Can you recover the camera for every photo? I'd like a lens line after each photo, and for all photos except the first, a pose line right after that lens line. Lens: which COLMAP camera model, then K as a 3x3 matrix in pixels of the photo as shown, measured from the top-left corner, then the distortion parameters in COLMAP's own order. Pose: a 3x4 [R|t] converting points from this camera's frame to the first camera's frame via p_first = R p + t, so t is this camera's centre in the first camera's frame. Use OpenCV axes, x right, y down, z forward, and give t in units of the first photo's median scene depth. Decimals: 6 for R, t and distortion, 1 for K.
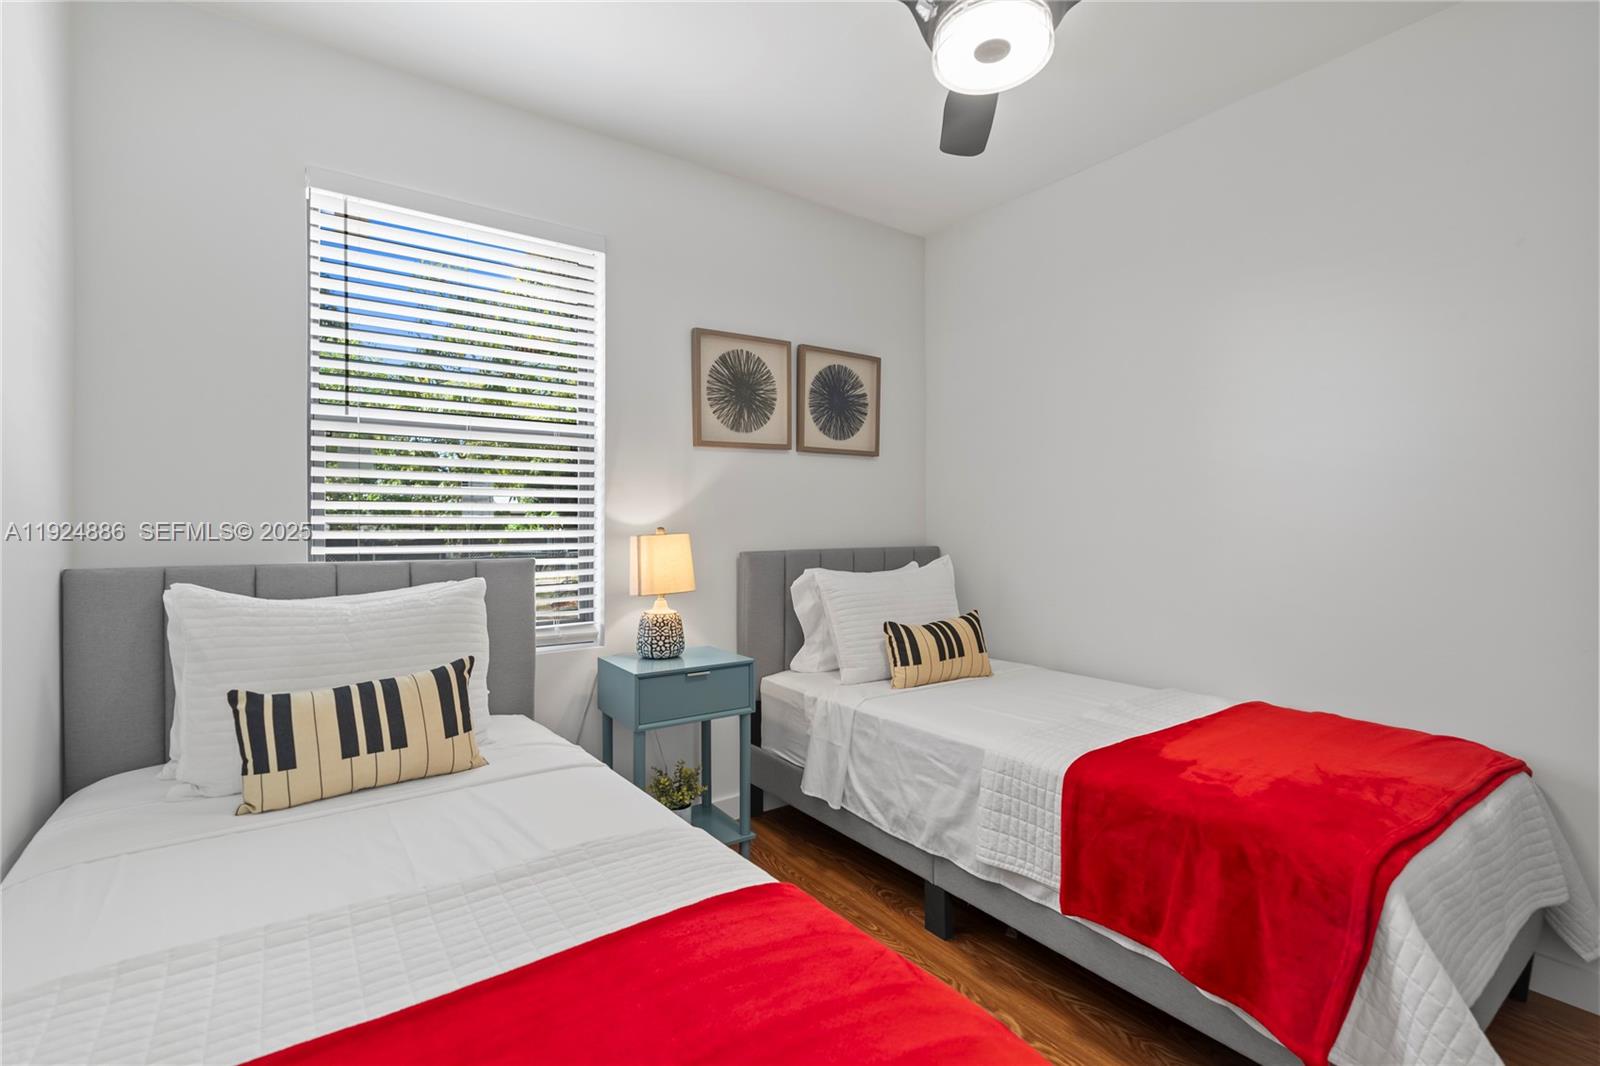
lens RADIAL K [[740.6, 0, 799.5], [0, 740.6, 529.2], [0, 0, 1]] dist [0.000037, 0.000196]
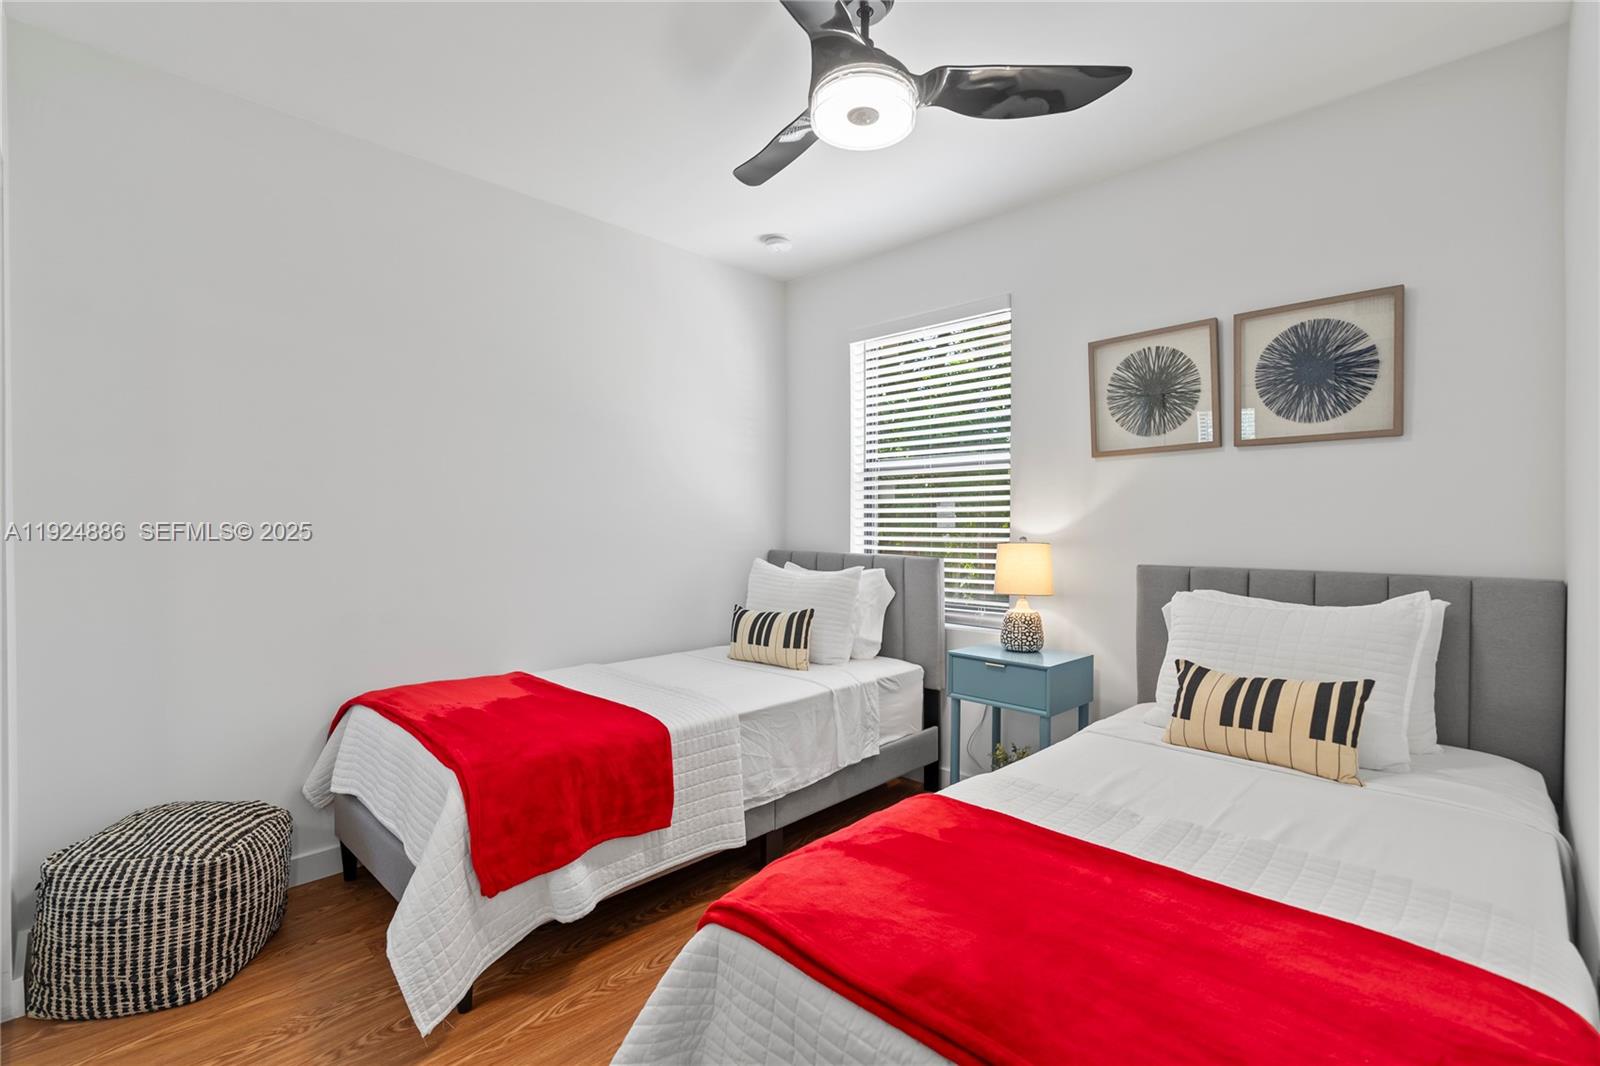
lens RADIAL K [[740.6, 0, 799.5], [0, 740.6, 529.2], [0, 0, 1]] dist [0.000037, 0.000196]
pose [[0.162693, 0.018318, -0.986507, 0.756716], [-0.001709, 0.999831, 0.018283, -0.029432], [0.986675, -0.001289, 0.162697, 0.407242]]
